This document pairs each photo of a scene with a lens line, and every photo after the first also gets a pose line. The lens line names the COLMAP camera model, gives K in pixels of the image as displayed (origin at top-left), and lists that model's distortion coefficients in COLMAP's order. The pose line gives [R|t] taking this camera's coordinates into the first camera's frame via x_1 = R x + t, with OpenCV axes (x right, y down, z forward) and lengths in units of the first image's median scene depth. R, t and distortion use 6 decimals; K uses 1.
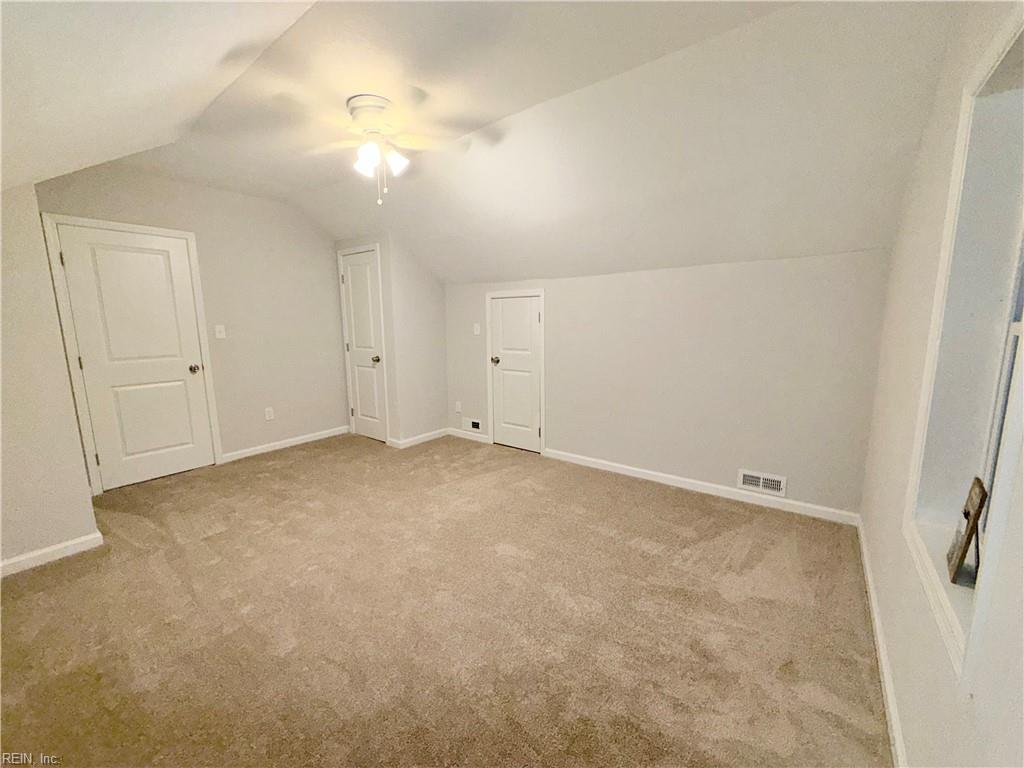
lens RADIAL K [[408.4, 0, 512.0], [0, 408.4, 384.0], [0, 0, 1]] dist [0.001268, 0.000295]
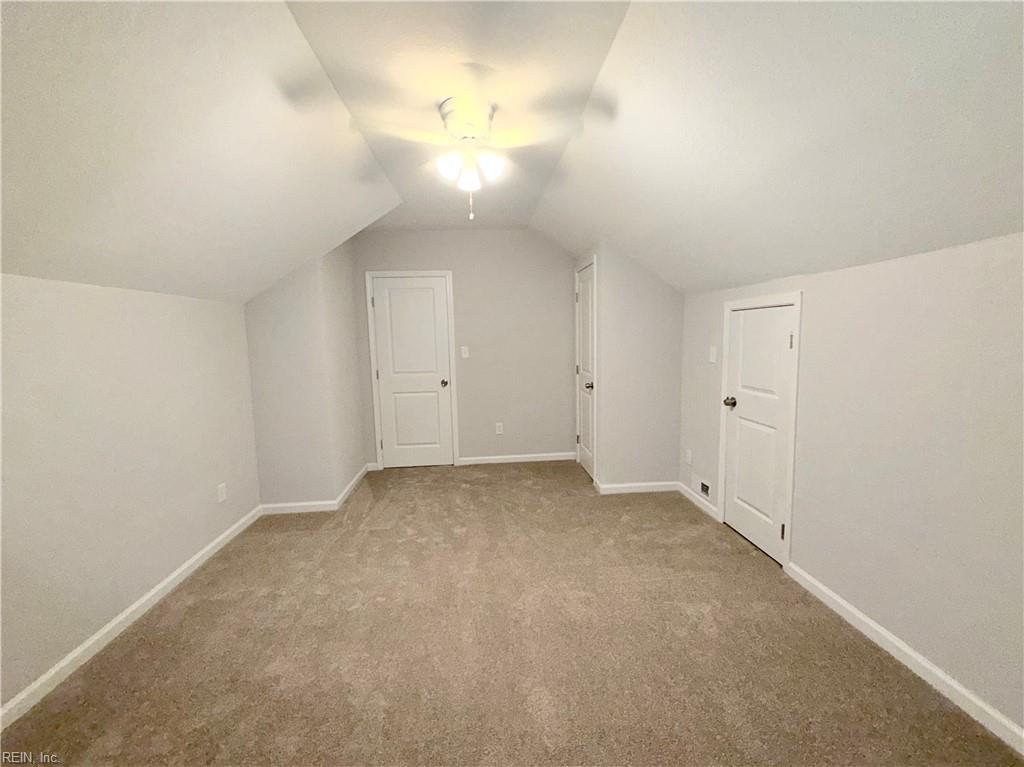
lens RADIAL K [[419.0, 0, 512.0], [0, 419.0, 383.5], [0, 0, 1]] dist [0.001554, 0.000399]
pose [[0.664999, 0.078500, -0.742708, 0.246268], [-0.099699, 0.994891, 0.015887, -0.068023], [0.740160, 0.063482, 0.669427, 0.288009]]
